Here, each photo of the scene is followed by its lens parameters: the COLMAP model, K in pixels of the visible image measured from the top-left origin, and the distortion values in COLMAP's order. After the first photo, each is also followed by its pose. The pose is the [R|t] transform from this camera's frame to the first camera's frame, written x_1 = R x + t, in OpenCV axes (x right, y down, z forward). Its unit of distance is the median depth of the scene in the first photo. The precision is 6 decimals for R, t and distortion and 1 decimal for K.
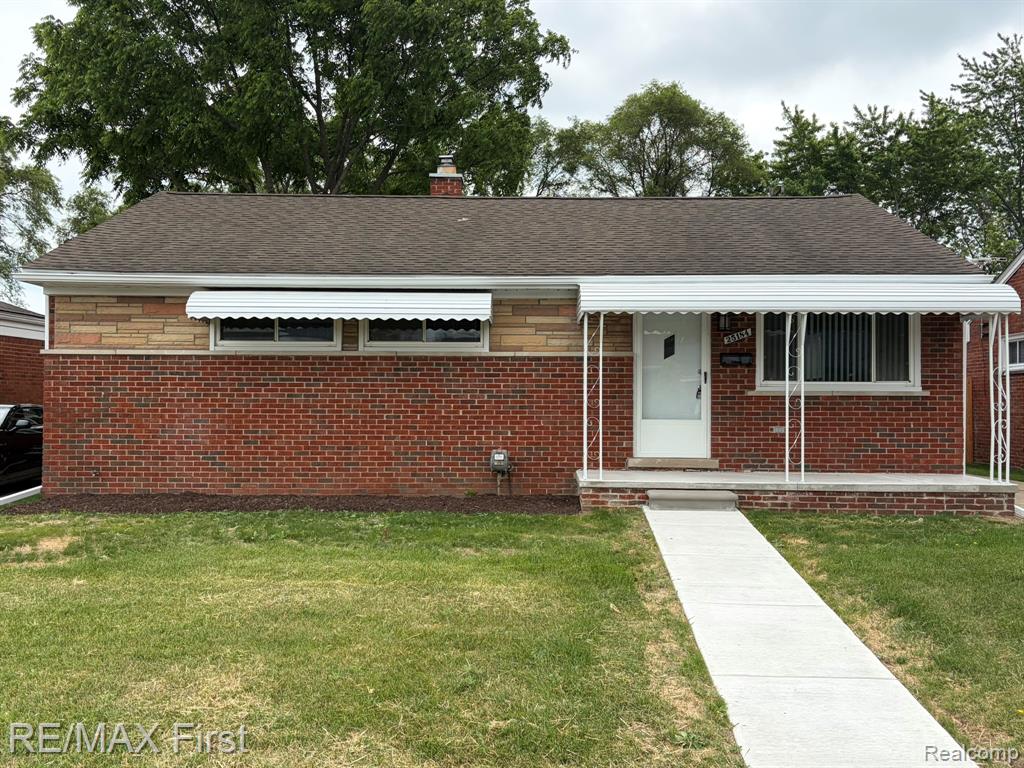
lens RADIAL K [[919.1, 0, 506.2], [0, 919.1, 387.3], [0, 0, 1]] dist [0.040483, -0.033735]
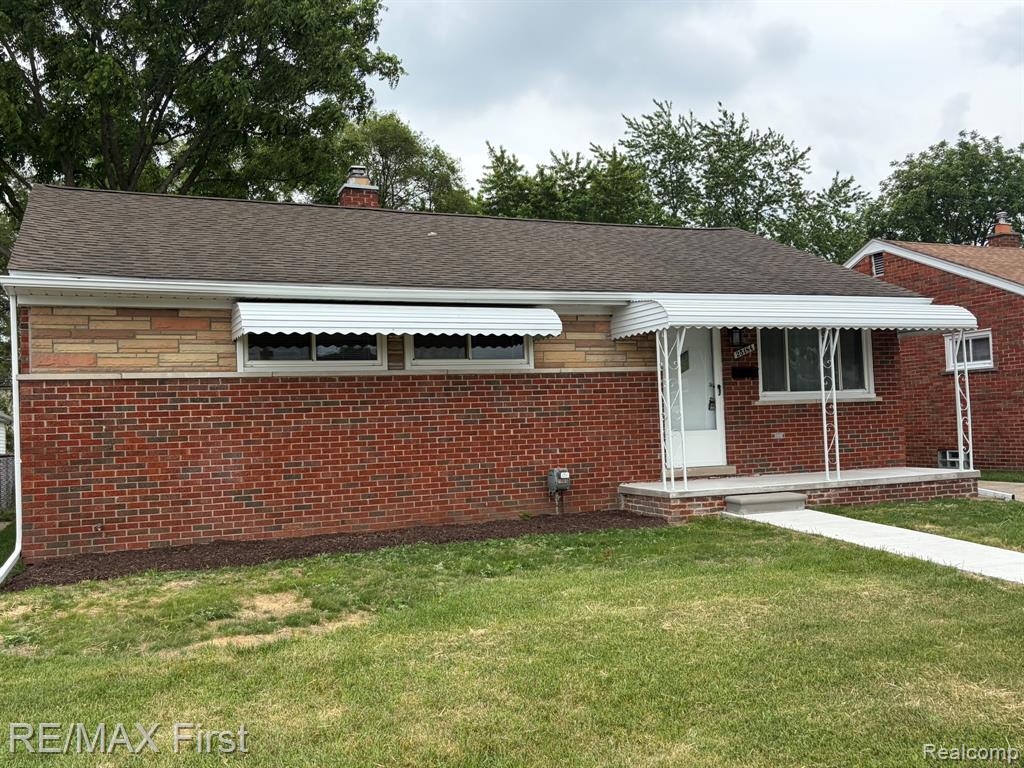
lens RADIAL K [[919.1, 0, 504.9], [0, 919.1, 380.6], [0, 0, 1]] dist [0.040483, -0.033735]
pose [[0.916279, -0.019725, 0.400054, -0.438477], [0.035122, 0.998896, -0.031192, 0.003230], [-0.398997, 0.042631, 0.915961, 0.118523]]
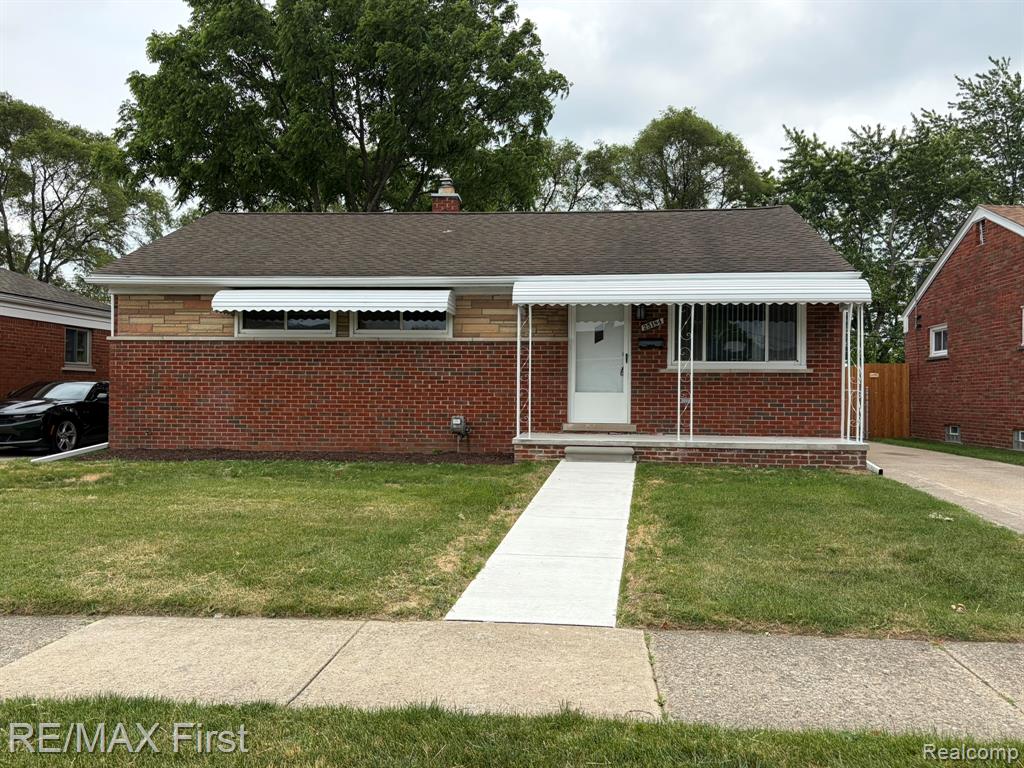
lens RADIAL K [[815.4, 0, 507.5], [0, 815.4, 388.3], [0, 0, 1]] dist [0.038019, -0.026726]
pose [[0.997049, 0.002192, -0.076734, 0.140909], [-0.001471, 0.999954, 0.009462, 0.019496], [0.076751, -0.009321, 0.997007, -0.096501]]
